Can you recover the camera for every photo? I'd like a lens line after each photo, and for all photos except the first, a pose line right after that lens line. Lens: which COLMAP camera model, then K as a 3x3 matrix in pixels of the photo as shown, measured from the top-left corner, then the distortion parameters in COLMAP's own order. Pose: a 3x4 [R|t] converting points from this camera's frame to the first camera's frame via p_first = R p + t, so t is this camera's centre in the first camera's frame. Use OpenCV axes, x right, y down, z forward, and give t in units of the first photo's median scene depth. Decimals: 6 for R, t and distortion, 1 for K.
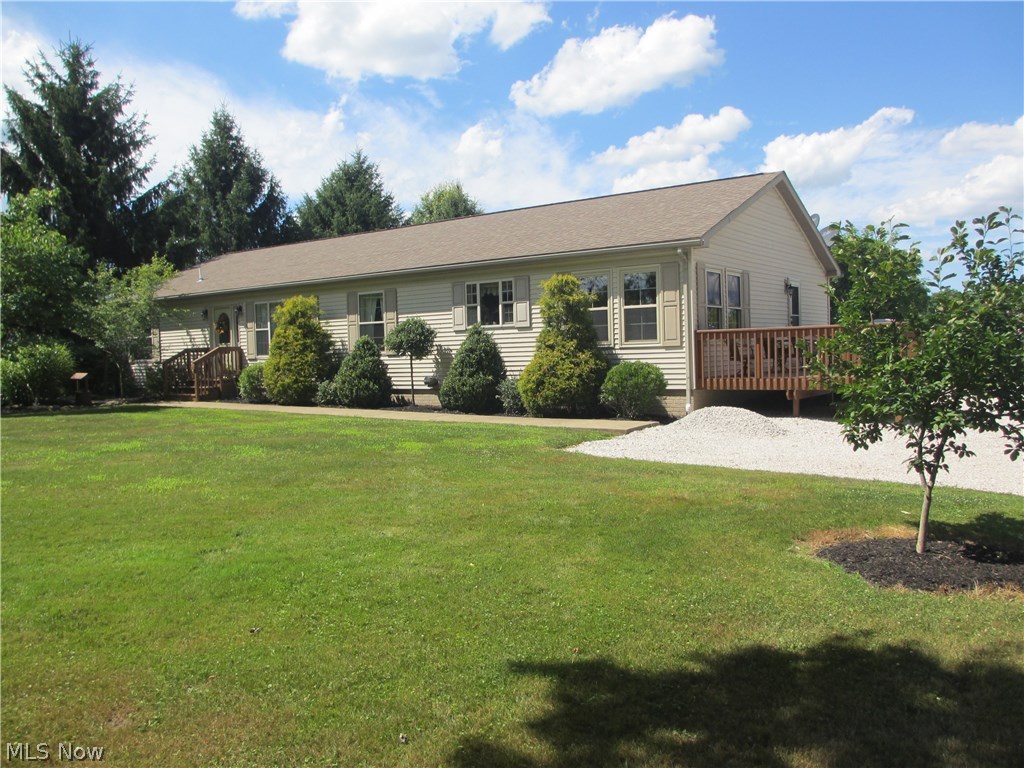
lens RADIAL K [[995.0, 0, 514.5], [0, 995.0, 380.4], [0, 0, 1]] dist [0.022757, 0.012273]
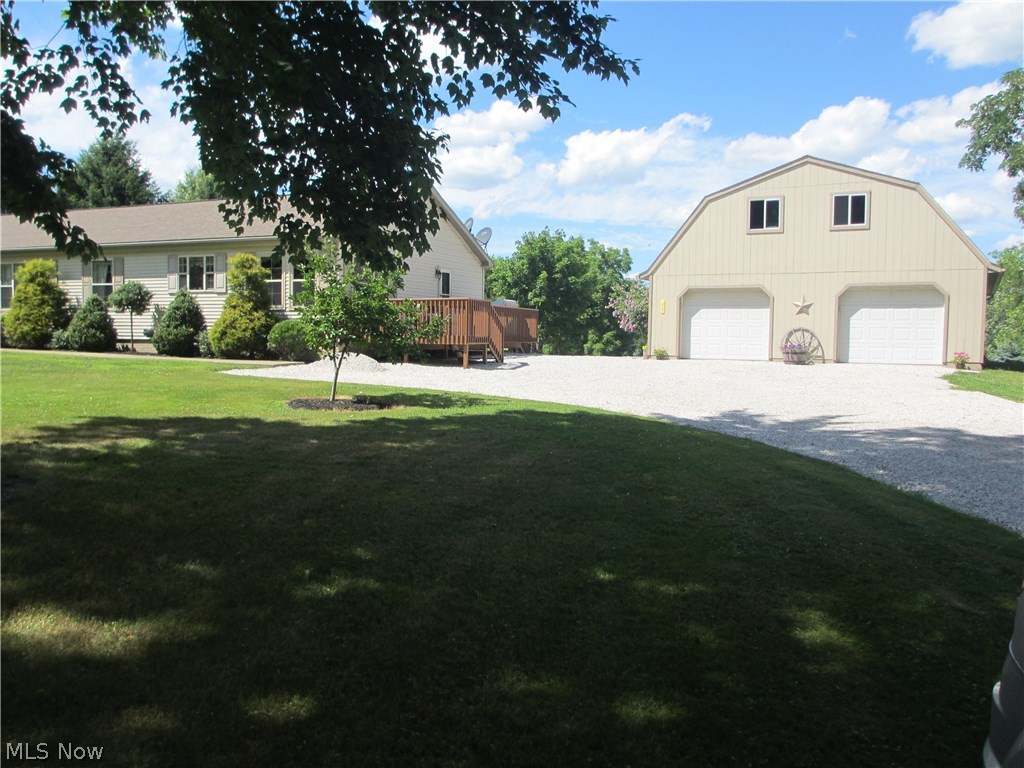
lens RADIAL K [[995.0, 0, 511.3], [0, 995.0, 387.7], [0, 0, 1]] dist [0.022757, 0.012273]
pose [[0.978908, 0.028348, 0.202326, 0.109927], [-0.033133, 0.999245, 0.020302, 0.029182], [-0.201597, -0.026578, 0.979108, -0.325256]]
